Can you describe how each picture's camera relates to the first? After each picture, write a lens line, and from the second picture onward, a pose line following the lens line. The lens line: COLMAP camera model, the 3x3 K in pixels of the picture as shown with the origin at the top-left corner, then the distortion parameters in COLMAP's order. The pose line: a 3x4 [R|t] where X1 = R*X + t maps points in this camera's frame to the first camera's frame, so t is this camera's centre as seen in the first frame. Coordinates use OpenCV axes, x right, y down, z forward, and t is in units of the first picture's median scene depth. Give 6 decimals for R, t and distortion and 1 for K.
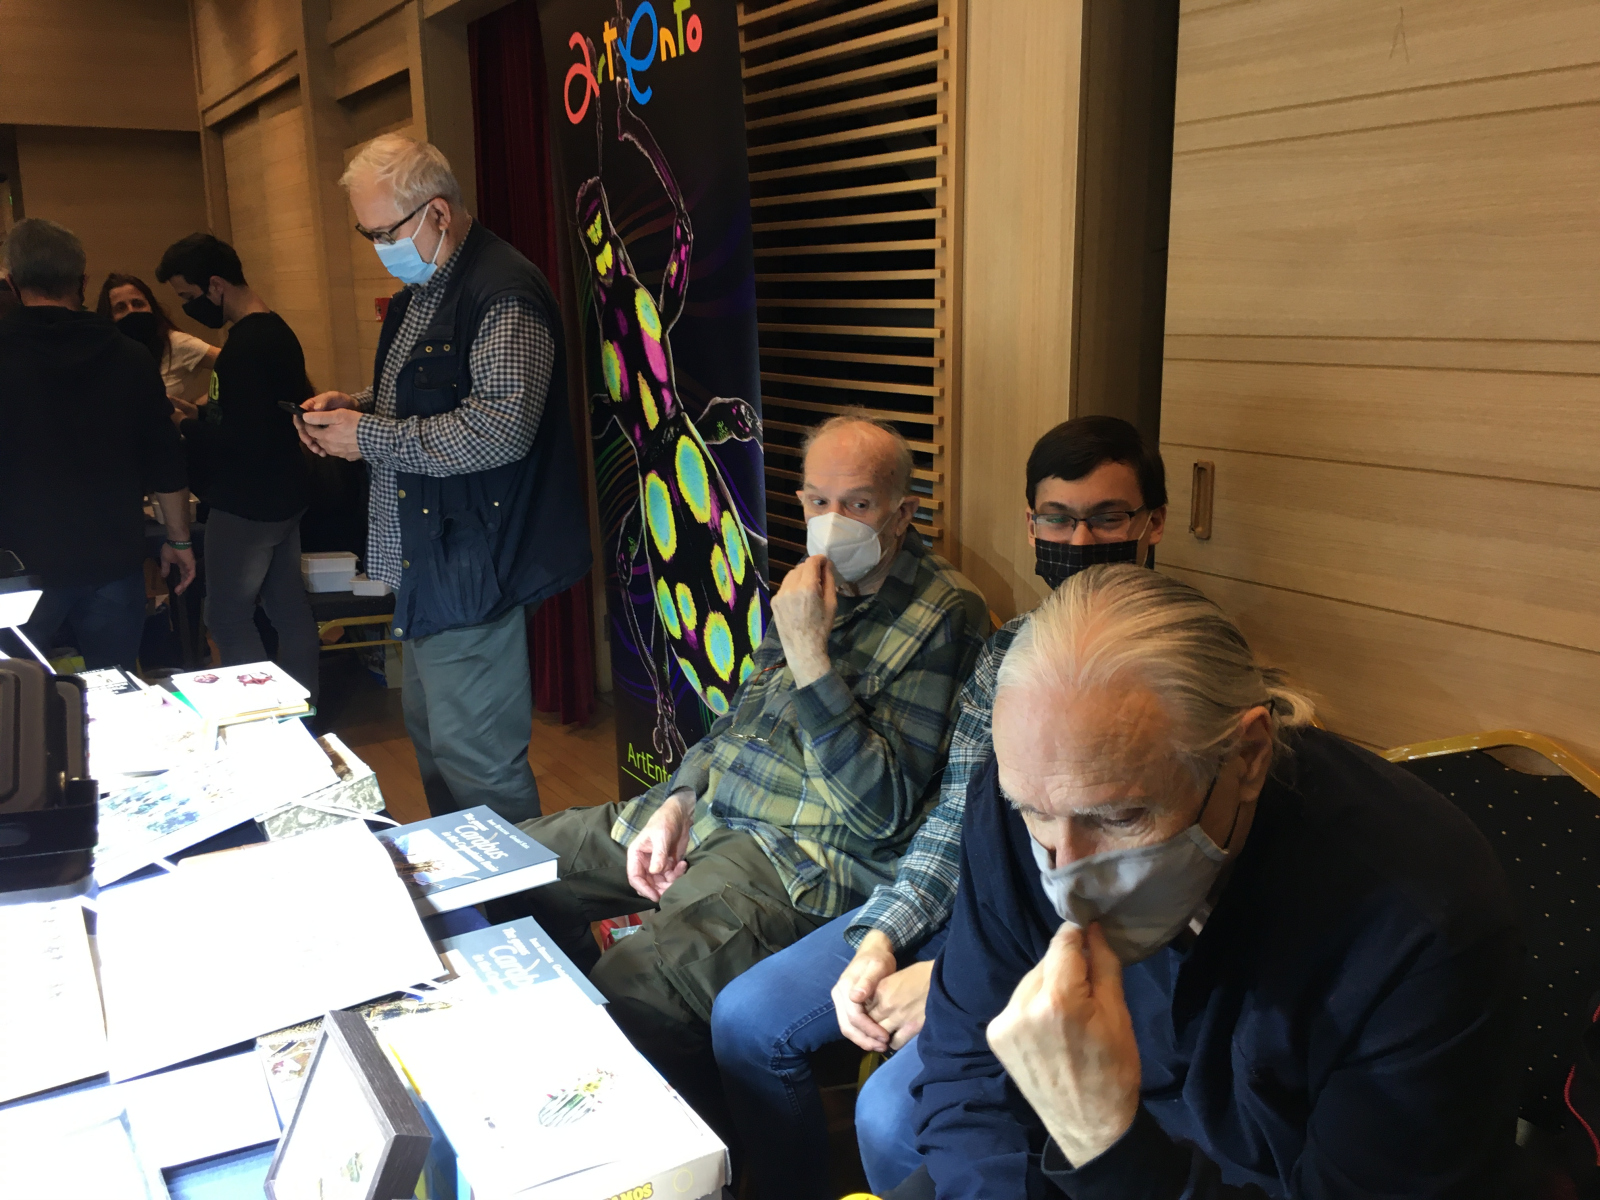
lens RADIAL K [[1360.8, 0, 800.0], [0, 1360.8, 600.0], [0, 0, 1]] dist [0.085152, -0.132588]
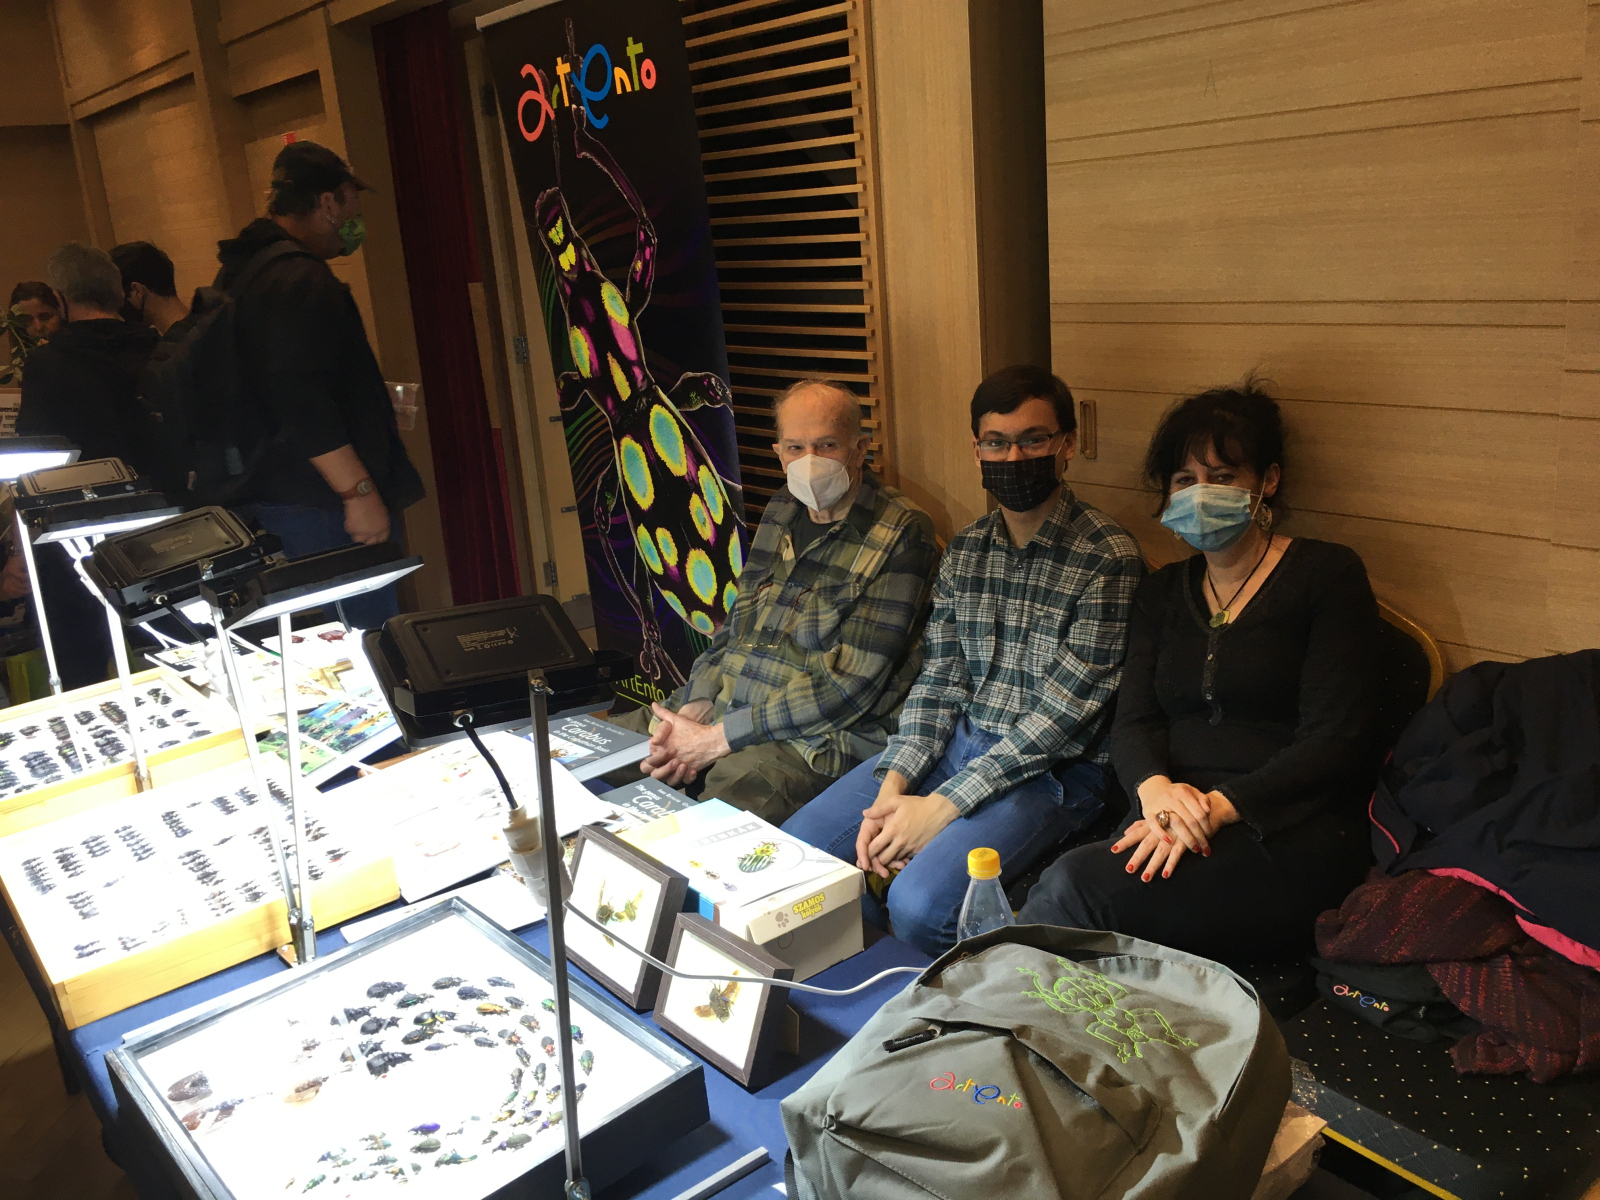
lens RADIAL K [[1360.8, 0, 800.0], [0, 1360.8, 600.0], [0, 0, 1]] dist [0.085152, -0.132588]
pose [[0.990864, -0.091945, 0.098662, -0.095133], [0.086699, 0.994647, 0.056211, -0.006149], [-0.103302, -0.047144, 0.993532, -0.214600]]
